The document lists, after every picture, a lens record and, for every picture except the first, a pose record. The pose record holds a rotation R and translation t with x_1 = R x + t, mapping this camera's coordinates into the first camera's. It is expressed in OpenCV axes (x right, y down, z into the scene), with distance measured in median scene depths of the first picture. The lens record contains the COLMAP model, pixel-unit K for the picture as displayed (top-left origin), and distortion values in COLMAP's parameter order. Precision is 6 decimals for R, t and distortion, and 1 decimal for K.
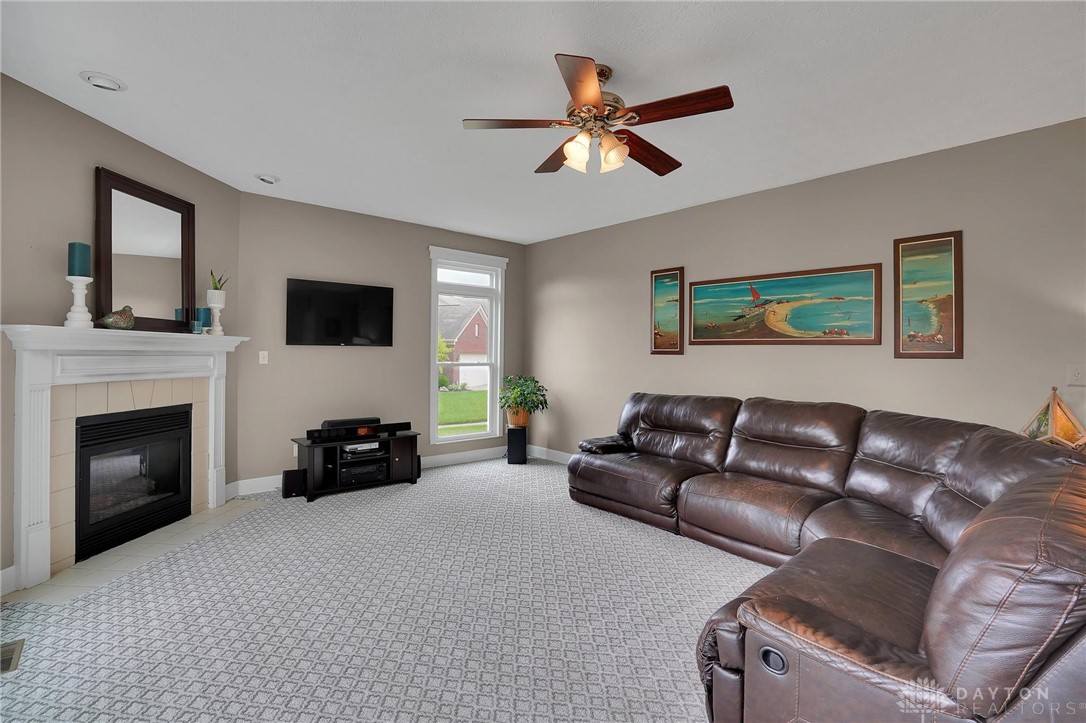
lens RADIAL K [[499.5, 0, 551.2], [0, 499.5, 346.9], [0, 0, 1]] dist [-0.022762, -0.000103]
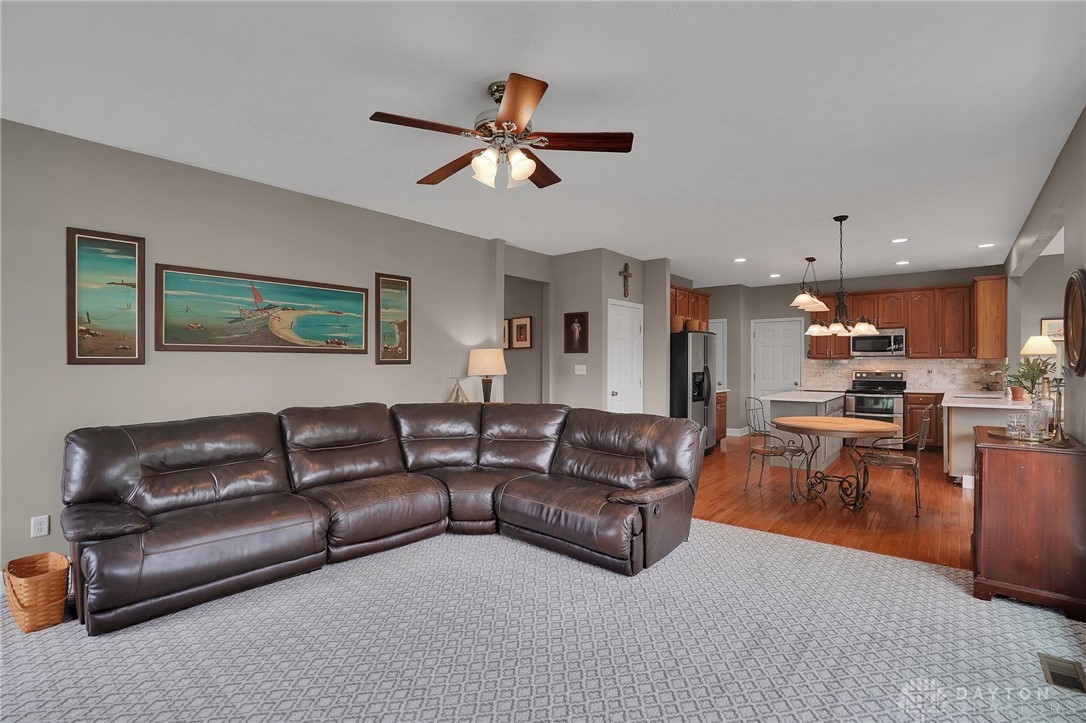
lens RADIAL K [[499.5, 0, 544.4], [0, 499.5, 362.4], [0, 0, 1]] dist [-0.022762, -0.000103]
pose [[-0.103322, -0.011865, 0.994577, -0.657057], [-0.012631, 0.999864, 0.010616, -0.002138], [-0.994568, -0.011466, -0.103458, 0.706030]]
